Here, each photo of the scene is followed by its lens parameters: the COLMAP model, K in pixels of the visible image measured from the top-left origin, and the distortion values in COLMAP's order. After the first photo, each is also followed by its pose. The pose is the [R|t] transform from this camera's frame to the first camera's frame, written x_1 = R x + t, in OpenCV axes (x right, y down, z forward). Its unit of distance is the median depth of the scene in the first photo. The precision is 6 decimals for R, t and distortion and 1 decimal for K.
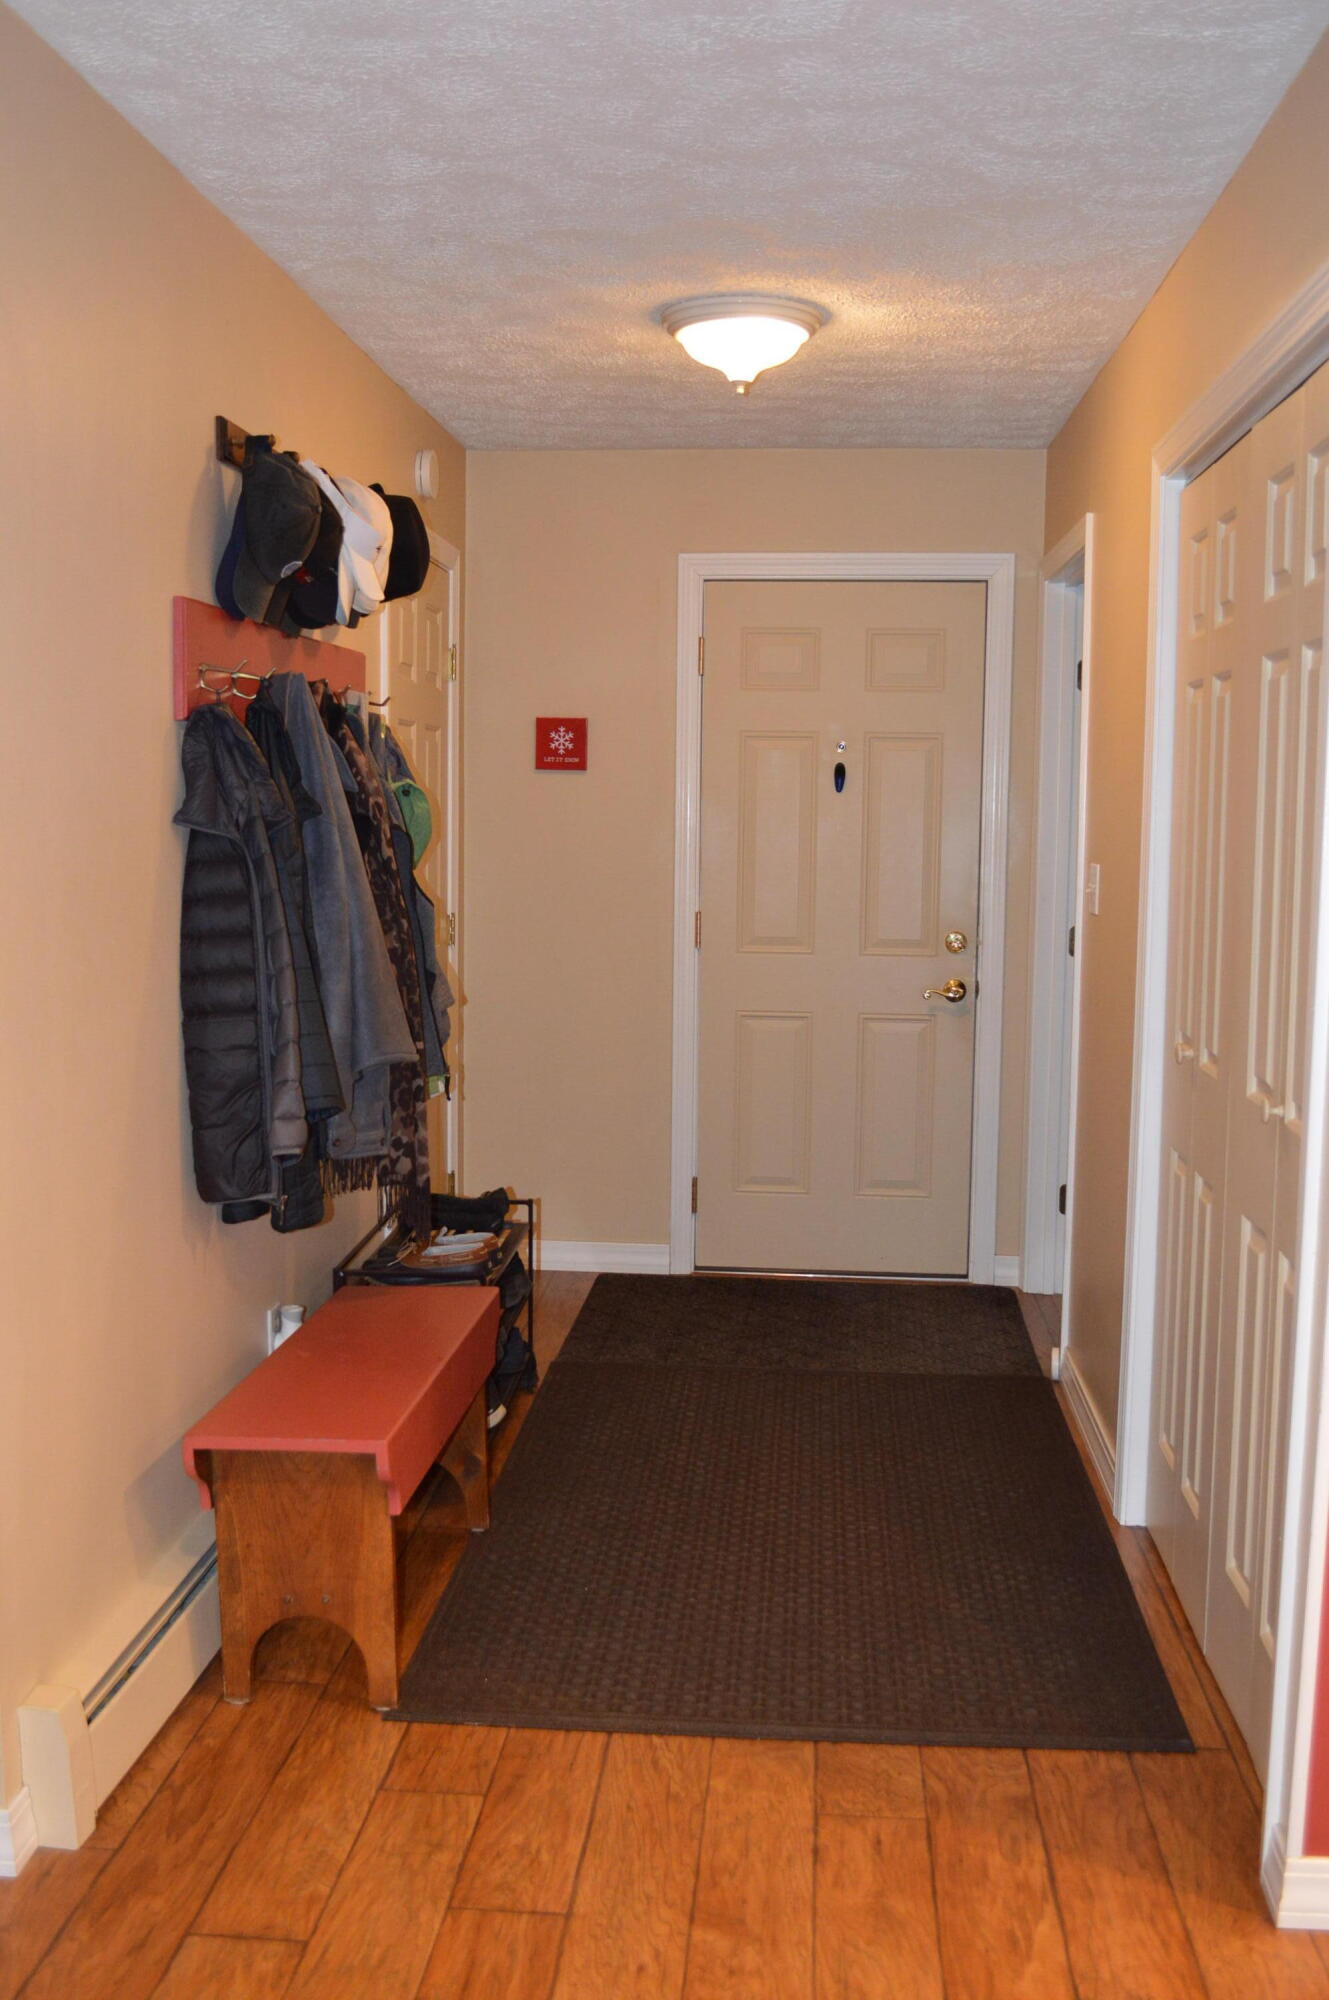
lens RADIAL K [[1929.5, 0, 664.5], [0, 1929.5, 1000.0], [0, 0, 1]] dist [-0.443767, -0.000217]
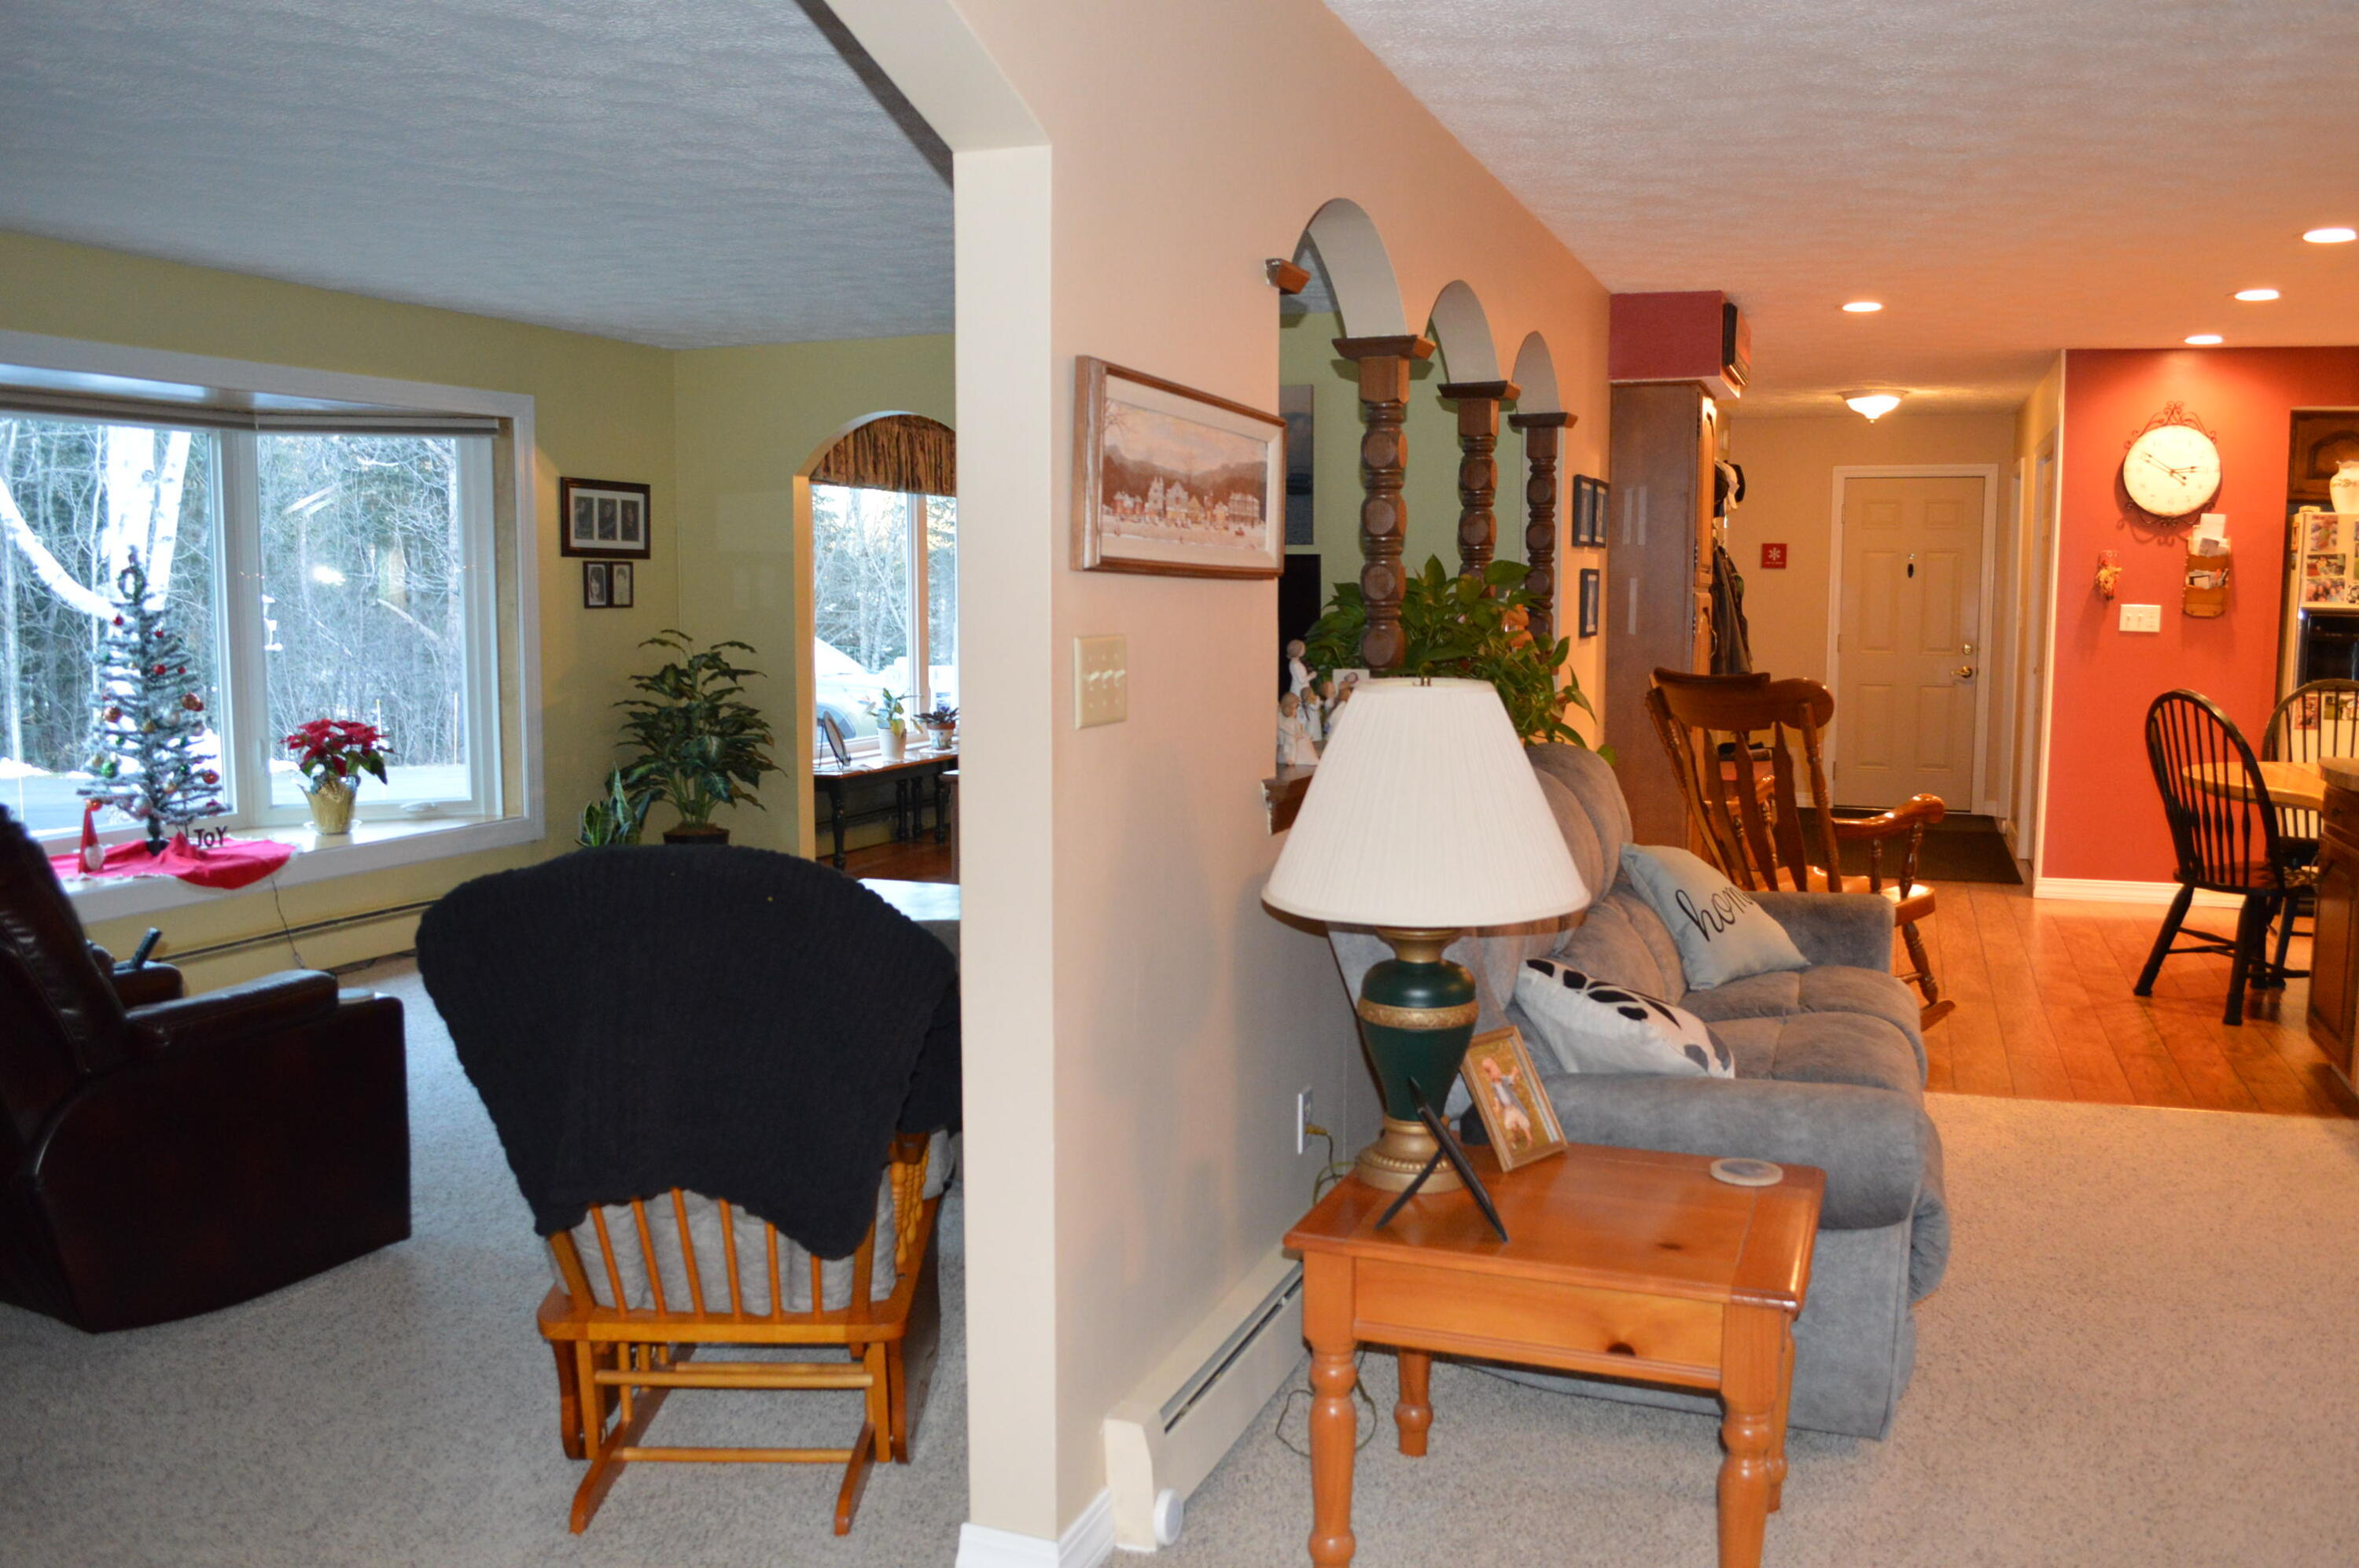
lens RADIAL K [[1908.2, 0, 1176.7], [0, 1908.2, 802.3], [0, 0, 1]] dist [-0.083908, 0.014051]
pose [[0.960044, 0.021950, -0.278988, -0.100265], [-0.018359, 0.999712, 0.015478, 0.121185], [0.279247, -0.009738, 0.960170, -1.219136]]
